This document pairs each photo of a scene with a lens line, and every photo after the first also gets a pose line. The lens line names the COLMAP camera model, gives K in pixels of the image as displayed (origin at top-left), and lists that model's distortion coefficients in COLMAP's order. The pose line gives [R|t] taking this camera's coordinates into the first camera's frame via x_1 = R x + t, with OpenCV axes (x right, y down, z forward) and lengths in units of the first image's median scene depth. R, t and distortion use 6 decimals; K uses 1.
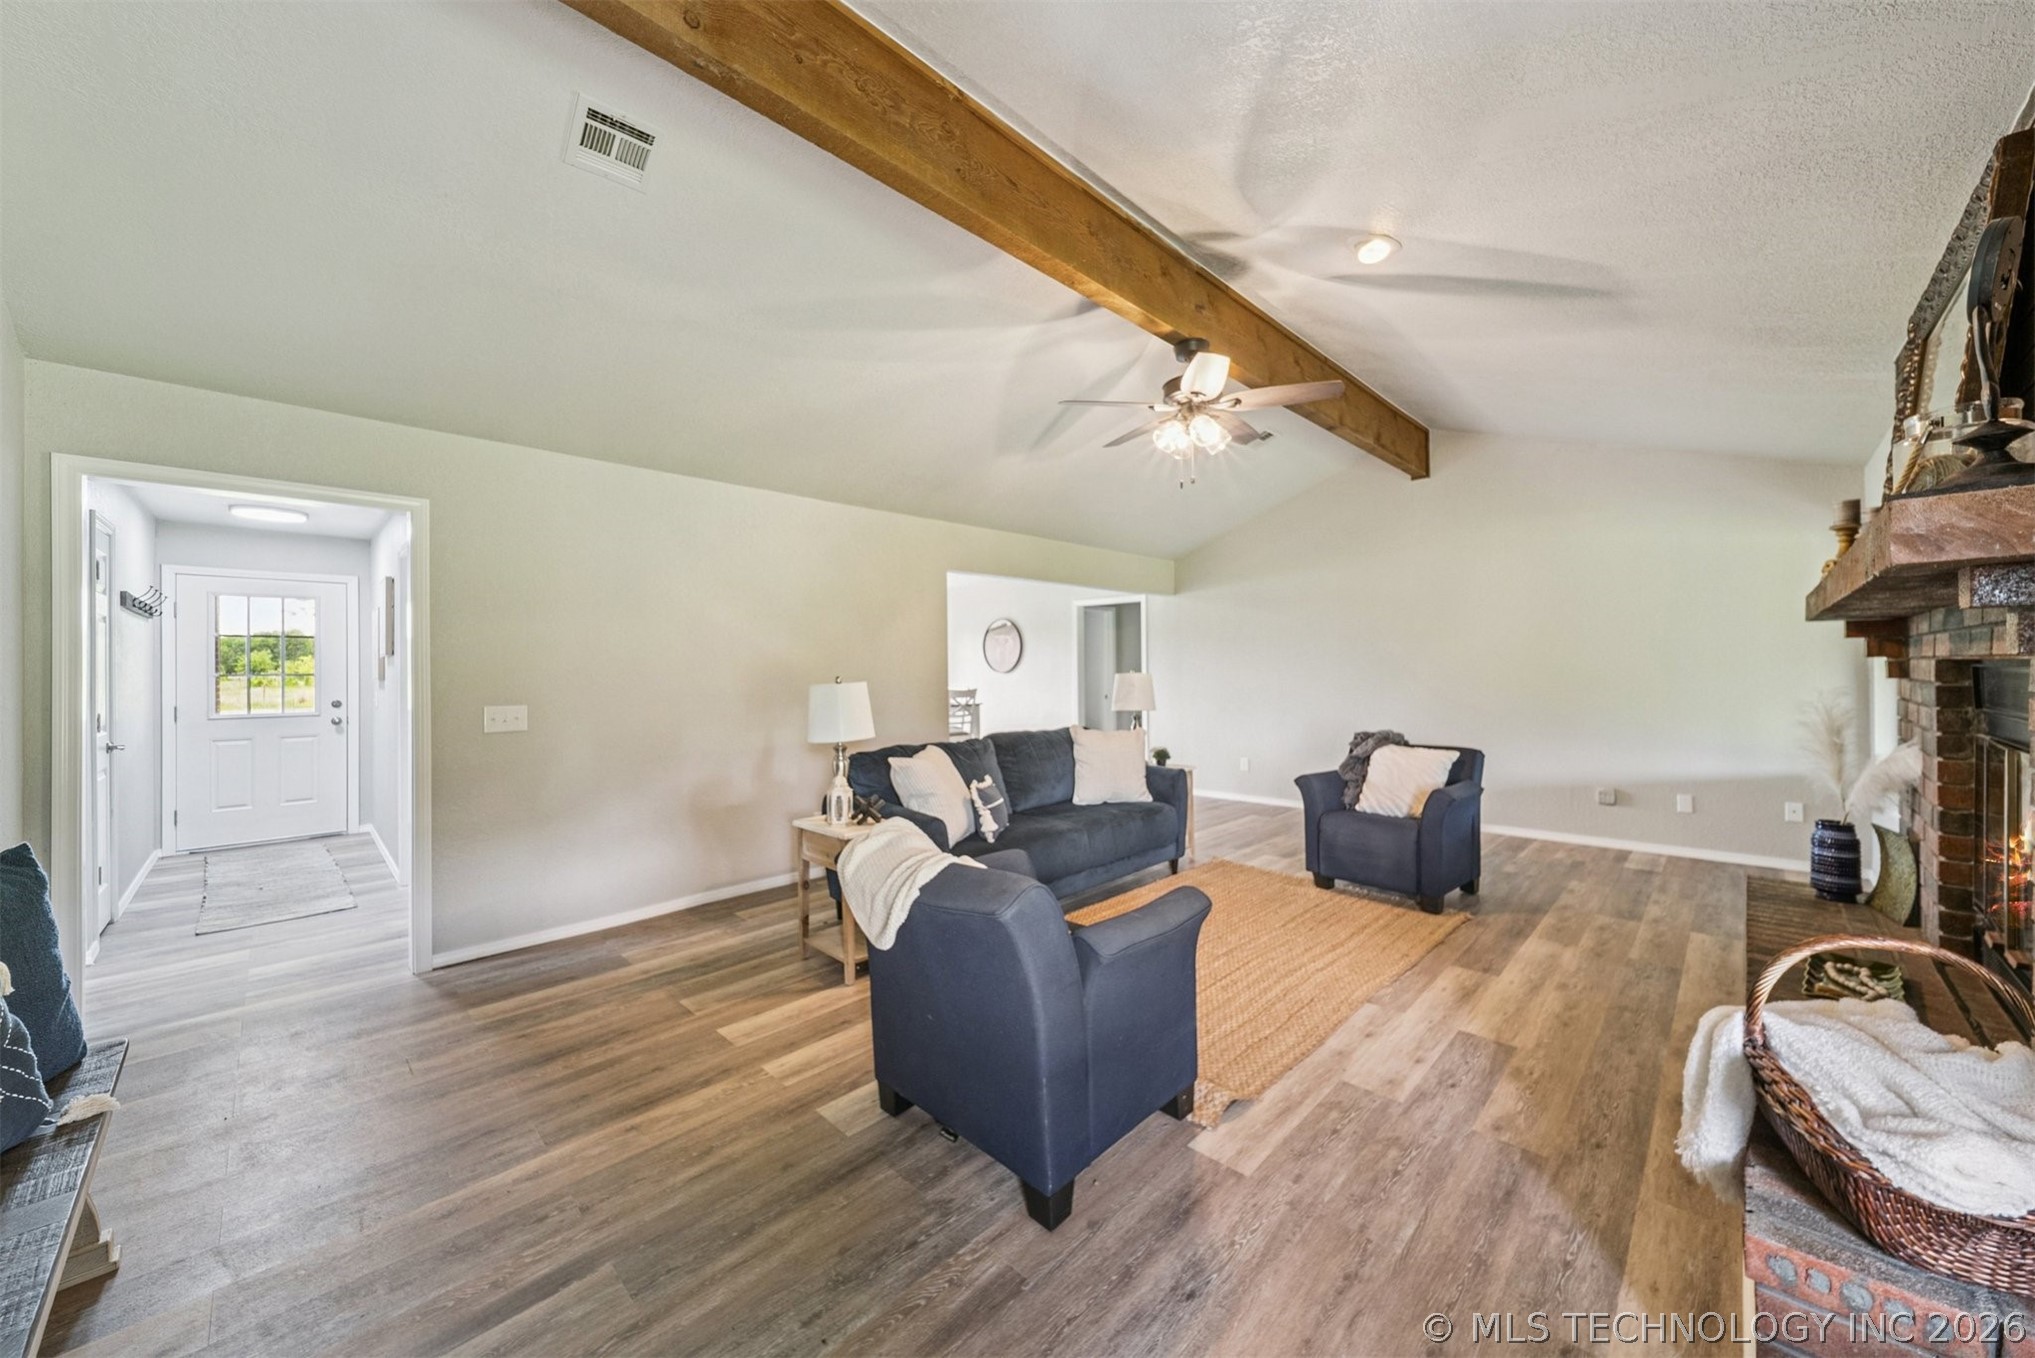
lens RADIAL K [[732.5, 0, 1014.9], [0, 732.5, 668.3], [0, 0, 1]] dist [0.013989, -0.003809]
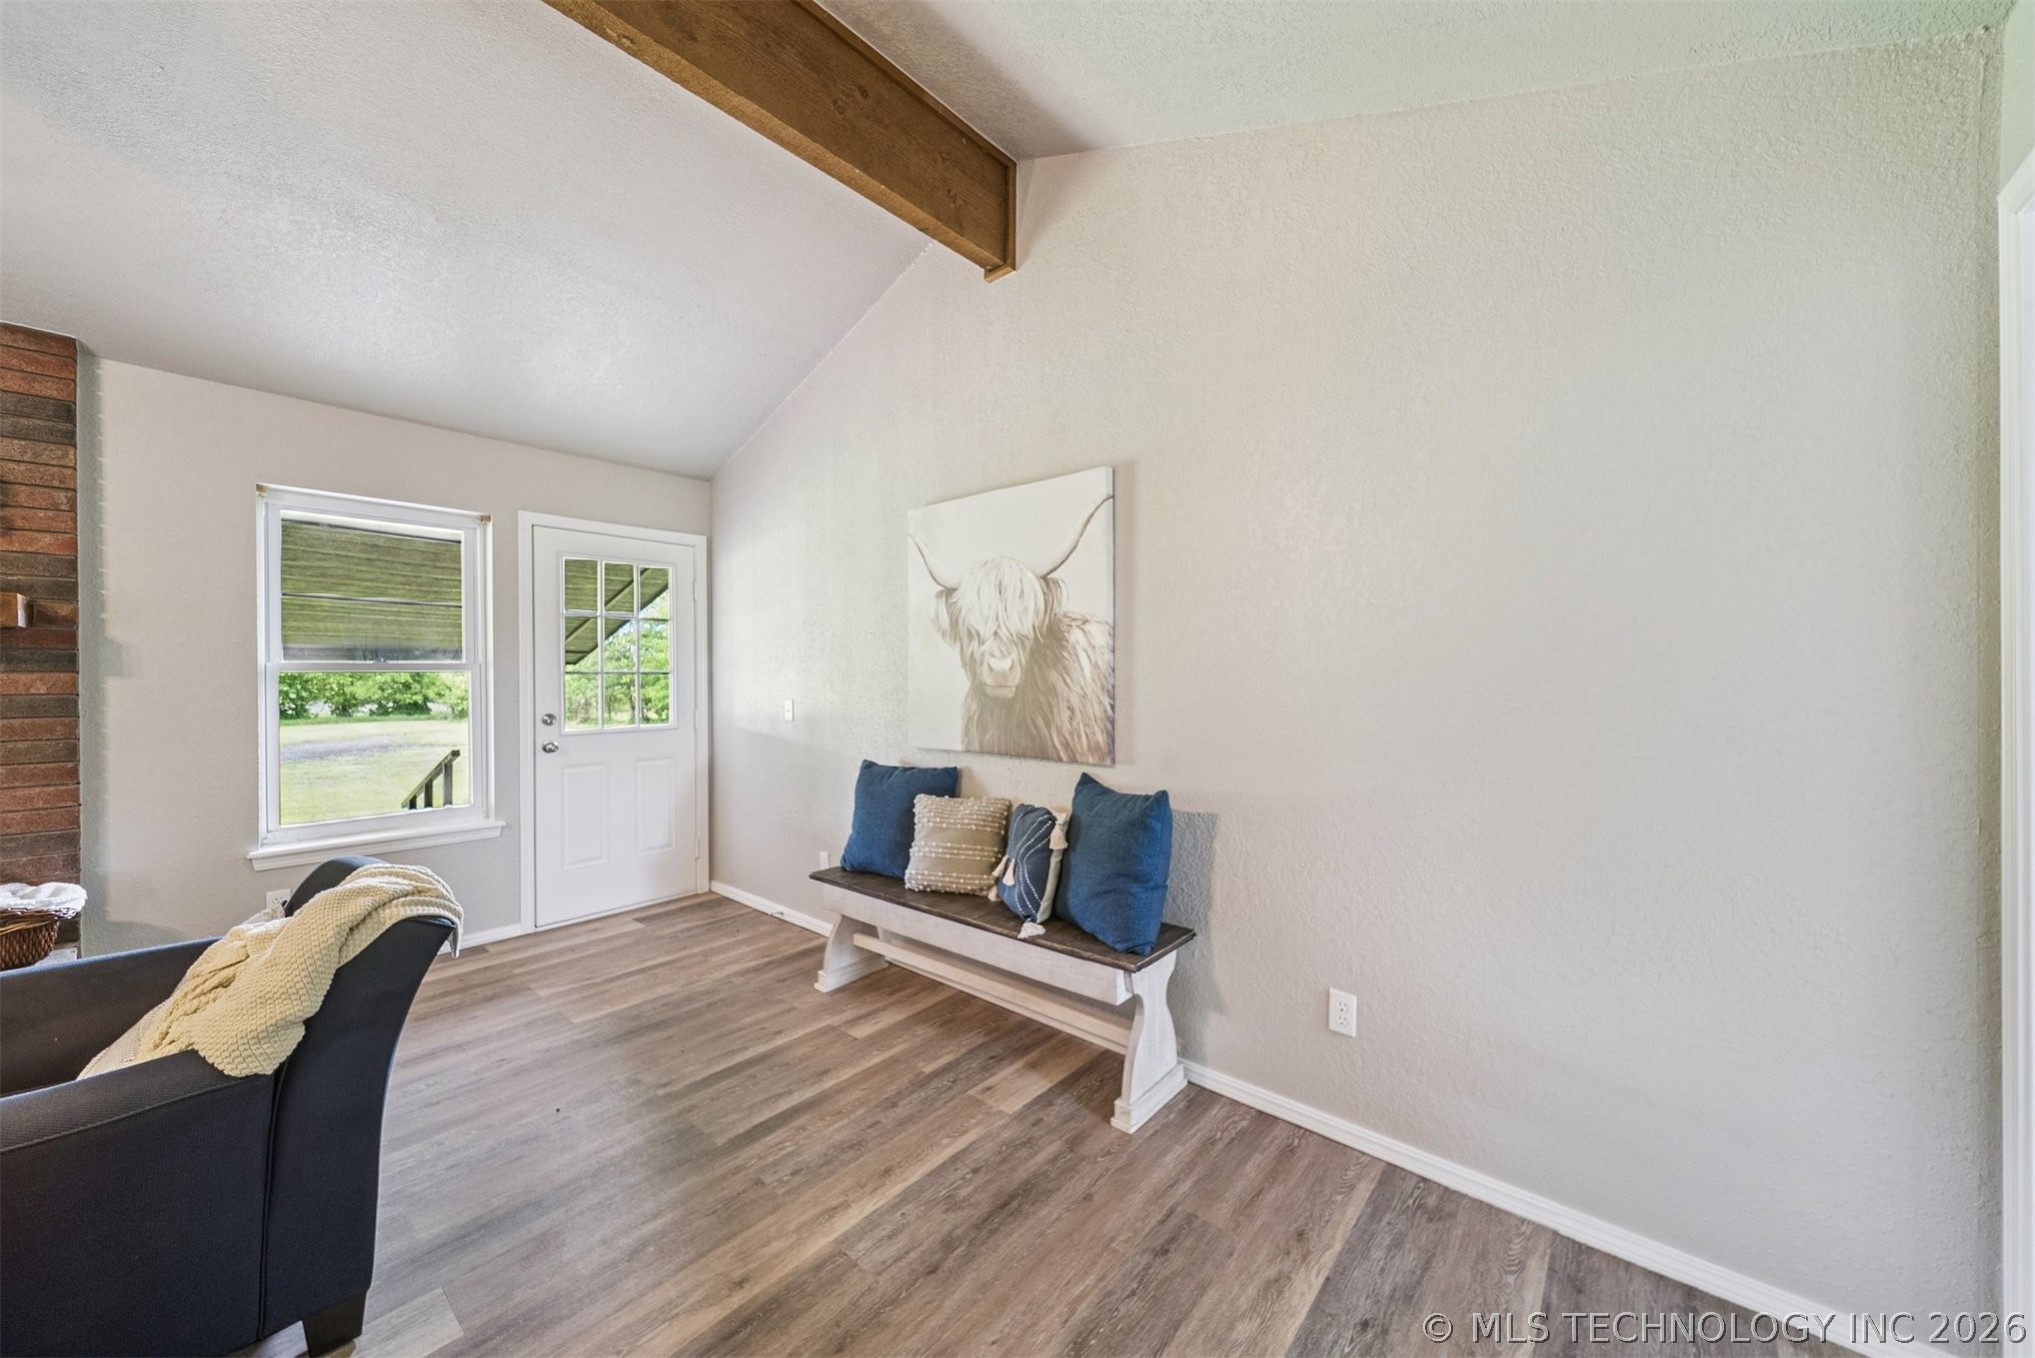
lens RADIAL K [[732.5, 0, 1015.0], [0, 732.5, 675.2], [0, 0, 1]] dist [0.013989, -0.003809]
pose [[-0.997610, 0.017349, -0.066880, -0.717845], [0.017157, 0.999847, 0.003436, 0.015902], [0.066930, 0.002280, -0.997755, 1.670633]]
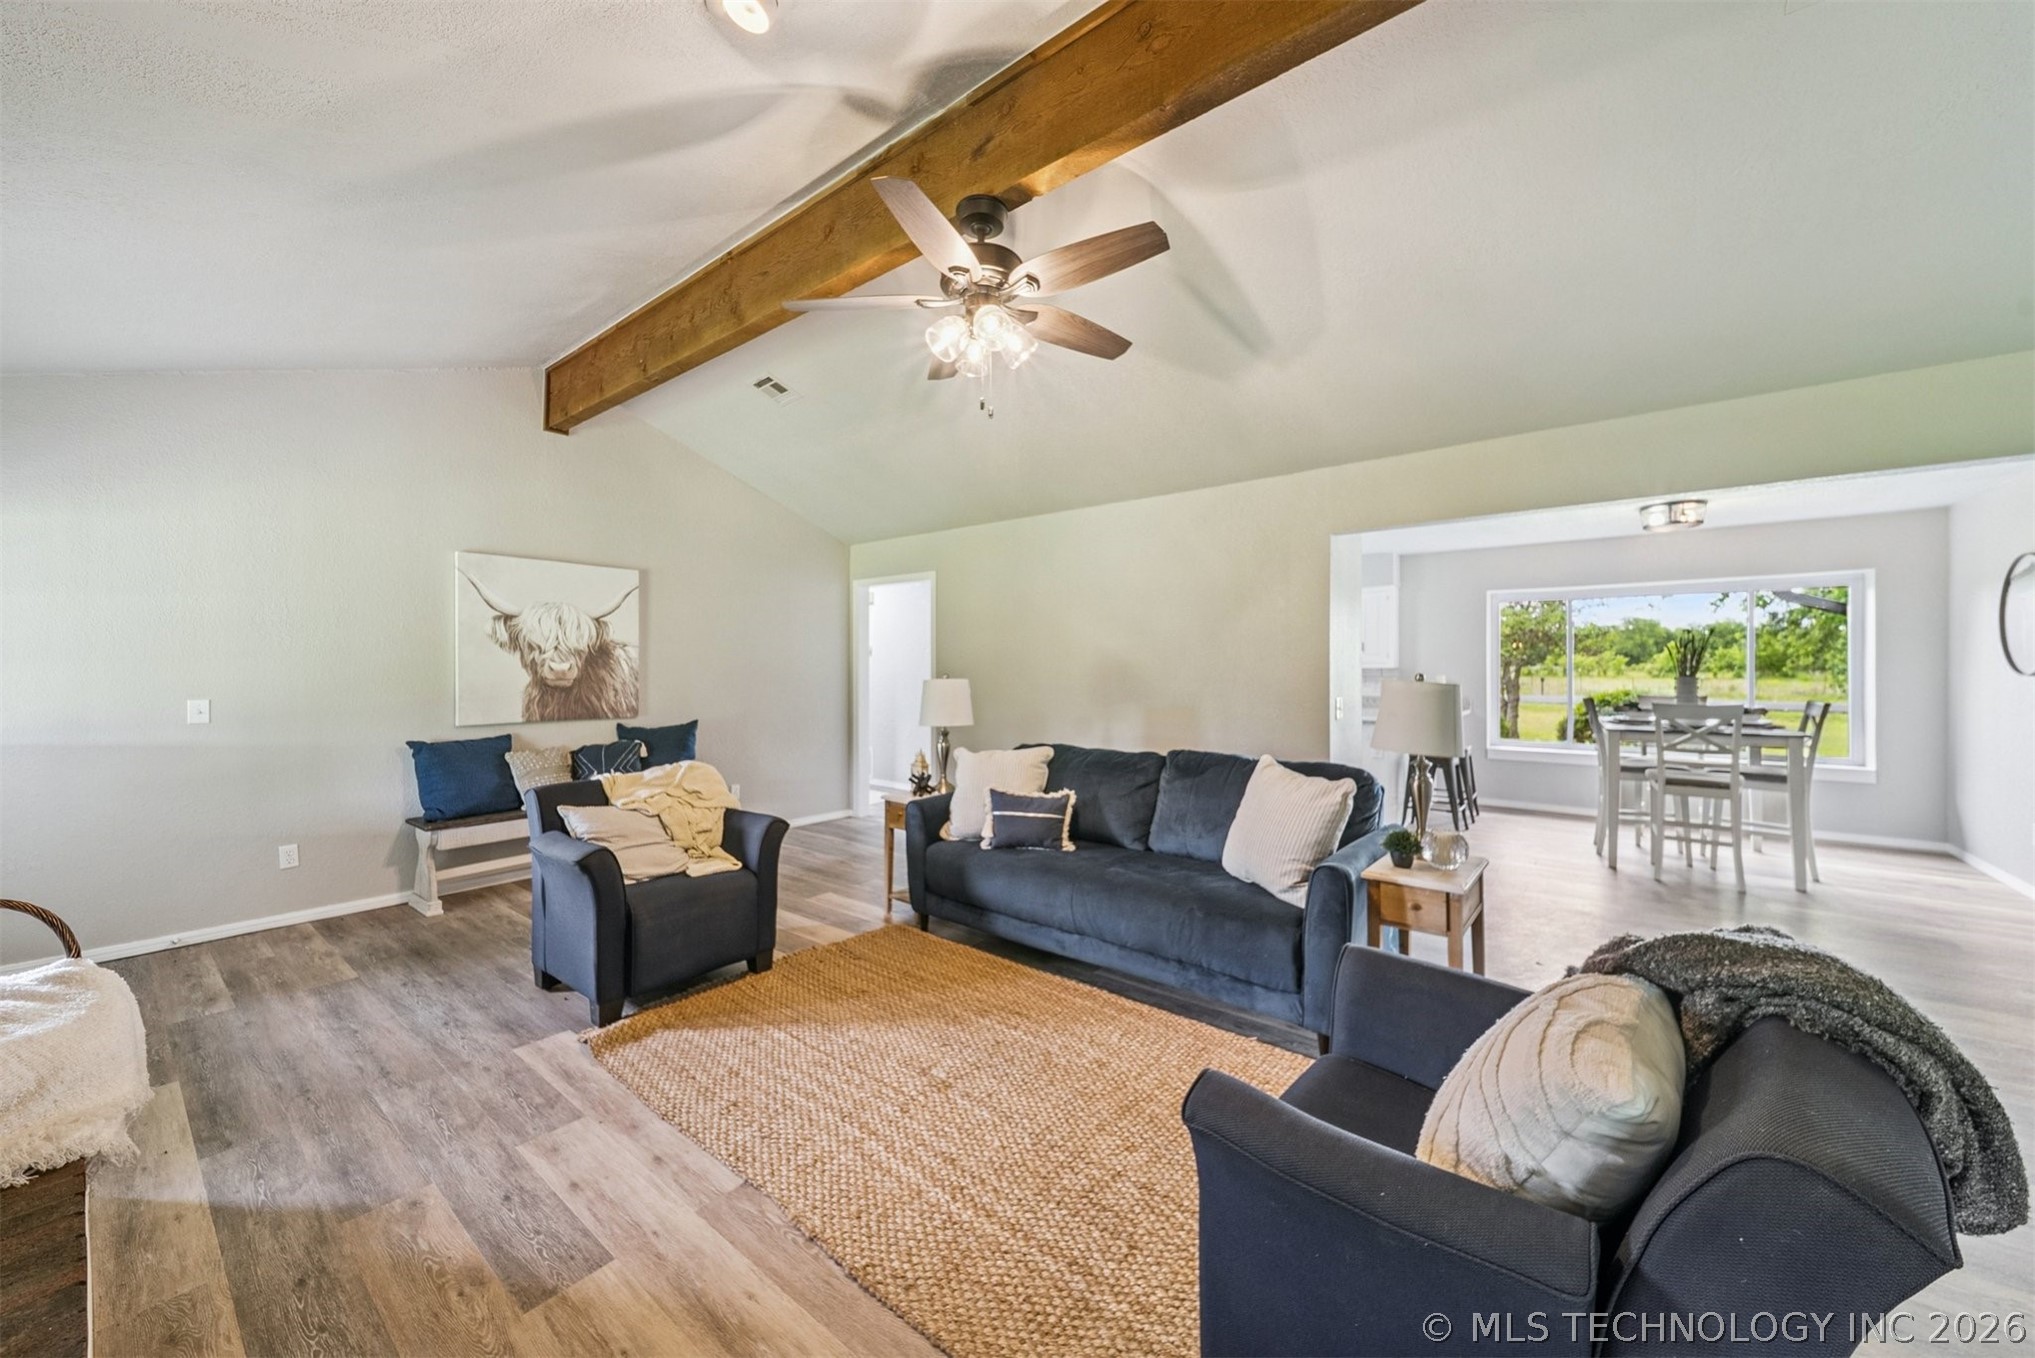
lens RADIAL K [[732.5, 0, 1027.6], [0, 732.5, 670.2], [0, 0, 1]] dist [0.013989, -0.003809]
pose [[0.116354, 0.014942, -0.993095, 1.482511], [-0.001016, 0.999888, 0.014925, -0.020609], [0.993207, -0.000727, 0.116357, 1.502675]]
